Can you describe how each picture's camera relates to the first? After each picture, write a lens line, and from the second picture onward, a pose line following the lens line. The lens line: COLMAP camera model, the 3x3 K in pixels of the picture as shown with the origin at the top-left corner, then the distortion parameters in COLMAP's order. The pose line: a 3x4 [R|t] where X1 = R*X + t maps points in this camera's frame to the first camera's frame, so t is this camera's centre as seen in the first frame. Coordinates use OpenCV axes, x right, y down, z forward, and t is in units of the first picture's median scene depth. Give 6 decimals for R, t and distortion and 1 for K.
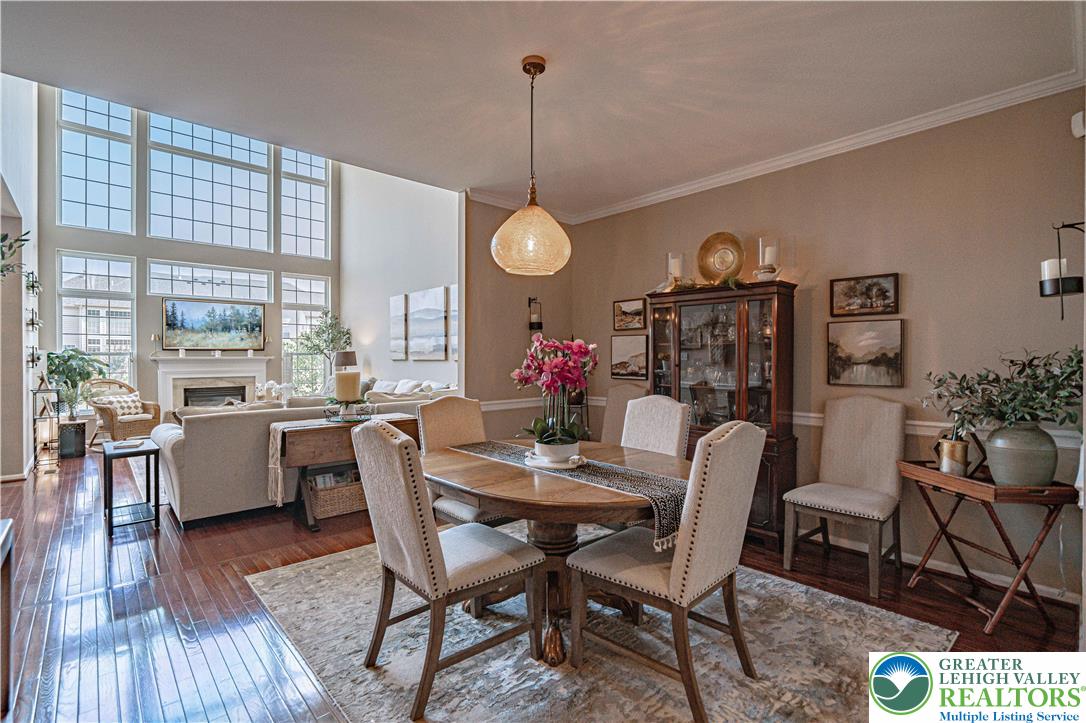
lens RADIAL K [[495.7, 0, 535.8], [0, 495.7, 362.3], [0, 0, 1]] dist [-0.000847, 0.000565]
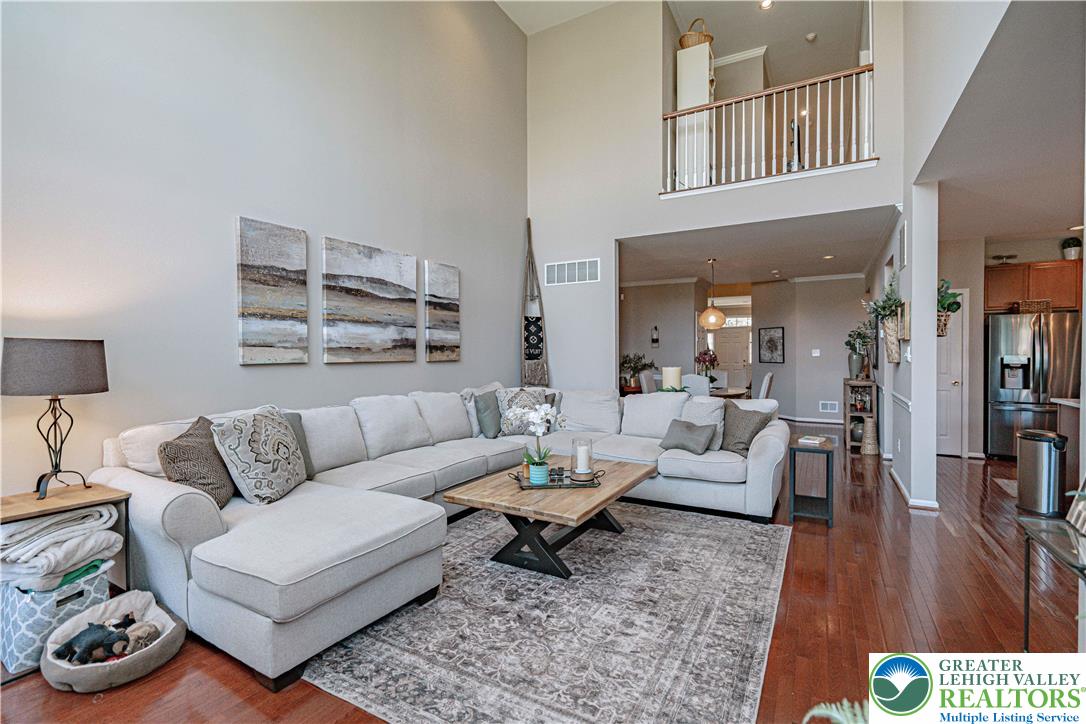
lens RADIAL K [[496.8, 0, 544.9], [0, 496.8, 360.4], [0, 0, 1]] dist [-0.004823, -0.000062]
pose [[-0.319536, -0.012138, 0.947496, -0.793709], [0.010944, 0.999804, 0.016499, -0.012991], [-0.947511, 0.015642, -0.319341, 0.909965]]
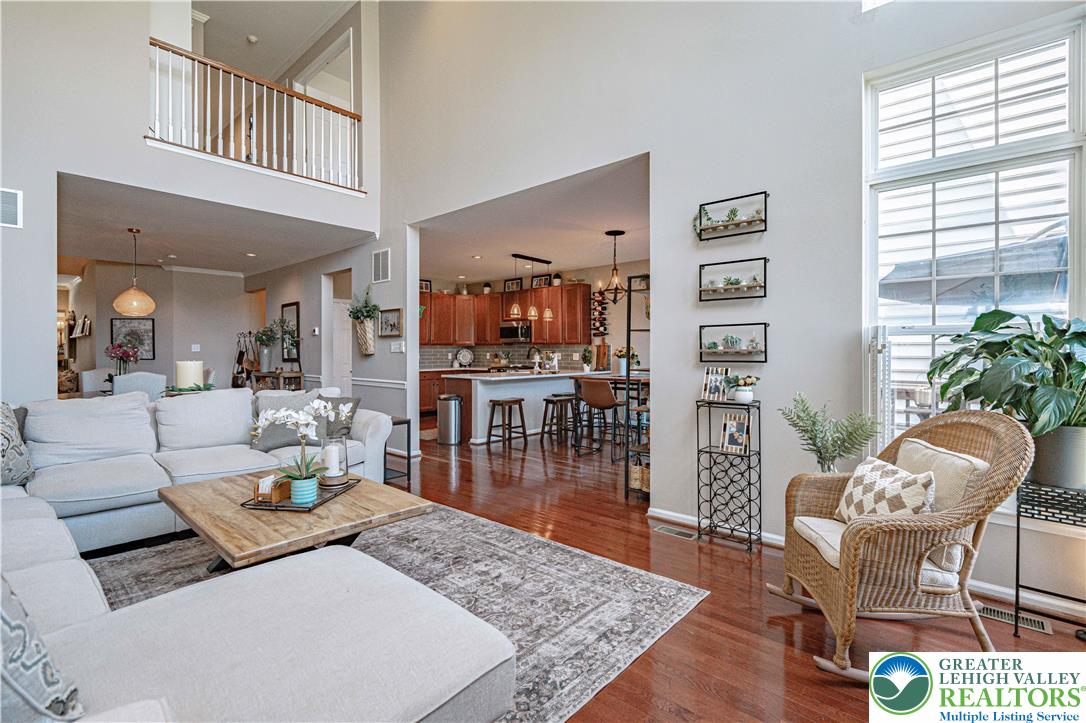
lens RADIAL K [[498.2, 0, 529.3], [0, 498.2, 350.5], [0, 0, 1]] dist [-0.001914, -0.000102]
pose [[-0.995407, 0.001507, -0.095721, -0.521079], [0.000928, 0.999981, 0.006094, -0.005193], [0.095729, 0.005977, -0.995390, 1.119922]]
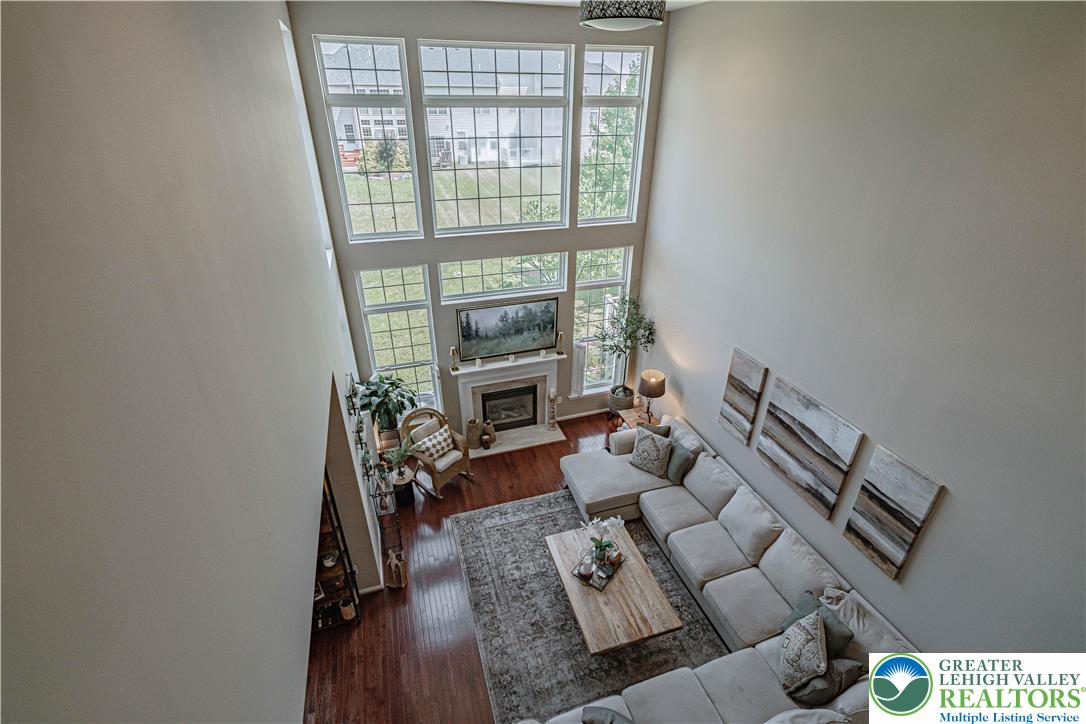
lens RADIAL K [[490.2, 0, 548.1], [0, 490.2, 363.0], [0, 0, 1]] dist [0.003467, 0.000951]
pose [[0.918177, 0.198922, -0.342609, -0.296213], [-0.014301, 0.880880, 0.473123, -0.447507], [0.395912, -0.429512, 0.811649, 0.331076]]
